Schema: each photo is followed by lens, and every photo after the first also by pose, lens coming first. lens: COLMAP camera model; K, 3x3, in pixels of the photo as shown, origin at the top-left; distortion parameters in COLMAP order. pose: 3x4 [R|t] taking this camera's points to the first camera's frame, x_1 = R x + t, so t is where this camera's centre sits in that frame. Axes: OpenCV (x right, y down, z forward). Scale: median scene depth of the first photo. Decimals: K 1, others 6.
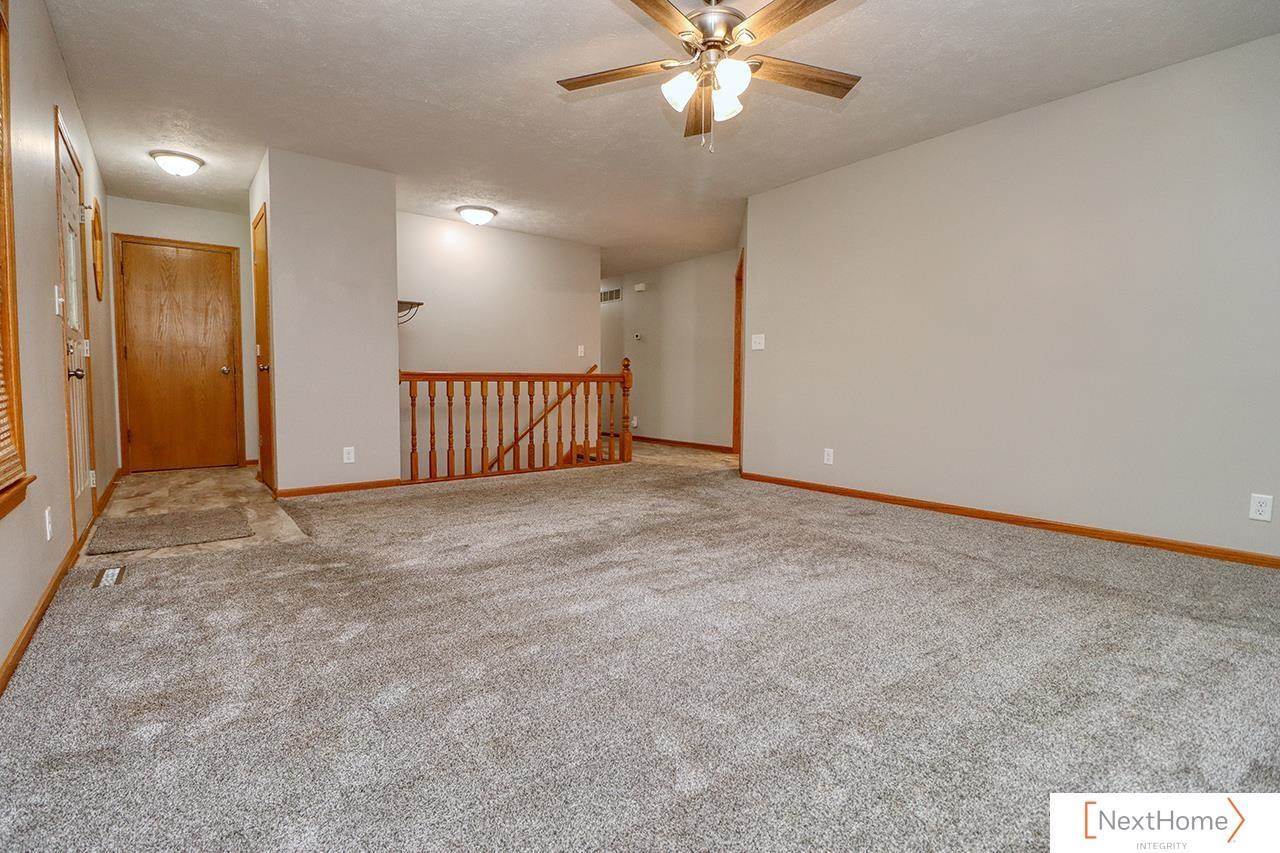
lens RADIAL K [[594.1, 0, 635.6], [0, 594.1, 417.9], [0, 0, 1]] dist [0.000702, -0.012081]
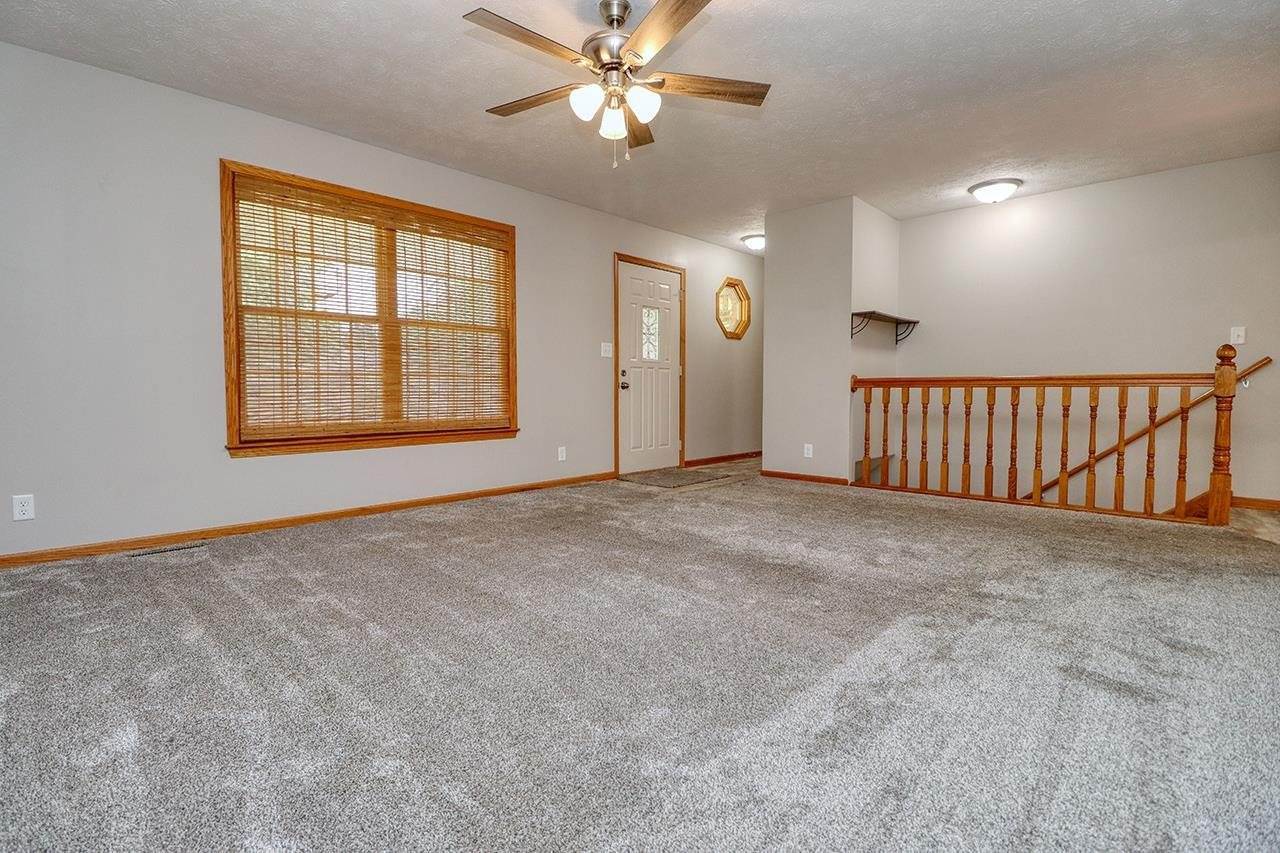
lens RADIAL K [[594.1, 0, 635.6], [0, 594.1, 417.9], [0, 0, 1]] dist [0.000702, -0.012081]
pose [[0.132934, 0.044076, -0.990144, 0.498190], [-0.053193, 0.997888, 0.037279, -0.022470], [0.989696, 0.047714, 0.134998, 0.384518]]
